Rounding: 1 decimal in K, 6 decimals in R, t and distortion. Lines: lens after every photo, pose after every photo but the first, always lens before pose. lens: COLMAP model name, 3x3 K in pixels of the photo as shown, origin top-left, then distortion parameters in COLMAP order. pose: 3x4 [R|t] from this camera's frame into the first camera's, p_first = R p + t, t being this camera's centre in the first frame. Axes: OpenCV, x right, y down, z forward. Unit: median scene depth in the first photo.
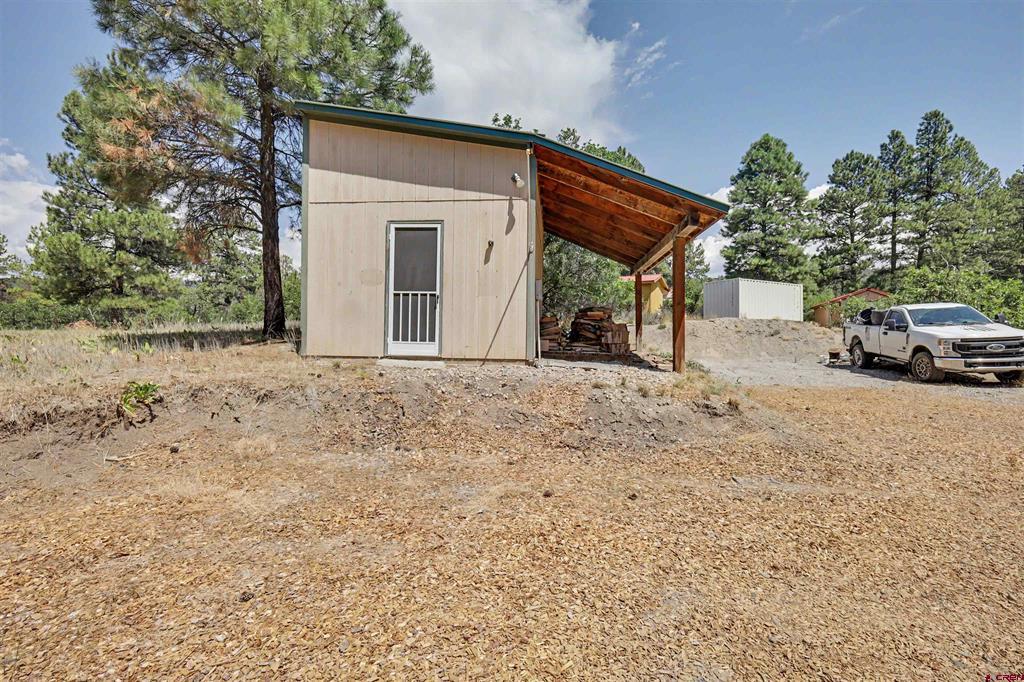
lens RADIAL K [[456.0, 0, 510.4], [0, 456.0, 335.5], [0, 0, 1]] dist [0.002590, 0.001117]
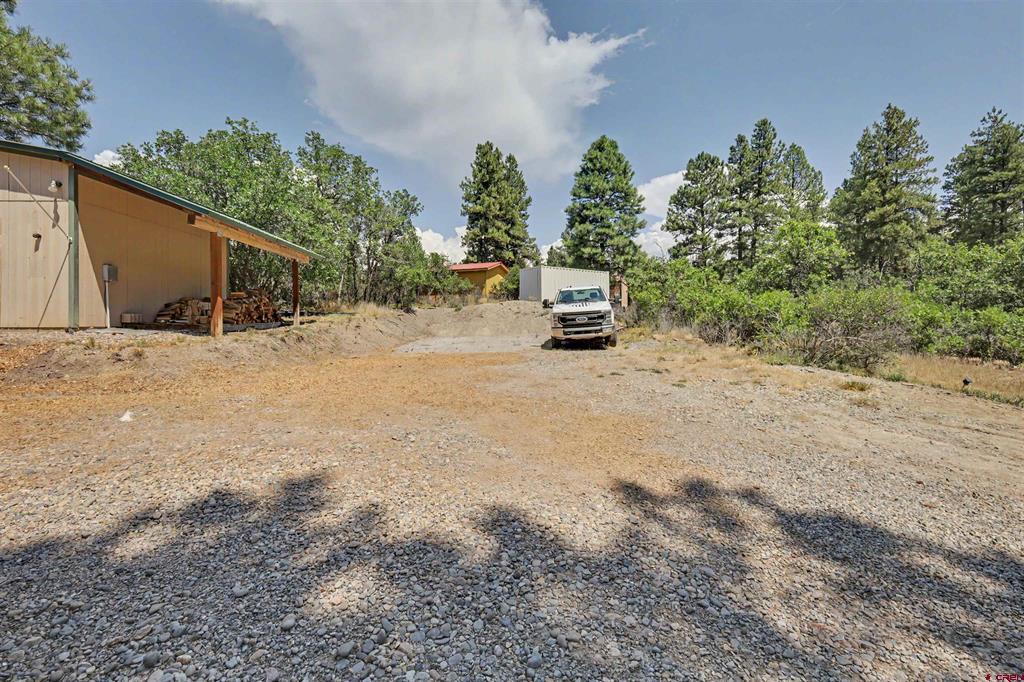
lens RADIAL K [[456.0, 0, 505.7], [0, 456.0, 324.3], [0, 0, 1]] dist [0.002590, 0.001117]
pose [[0.993878, -0.010425, 0.109993, 0.202414], [0.010087, 0.999943, 0.003629, 0.009484], [-0.110025, -0.002498, 0.993926, -0.073521]]
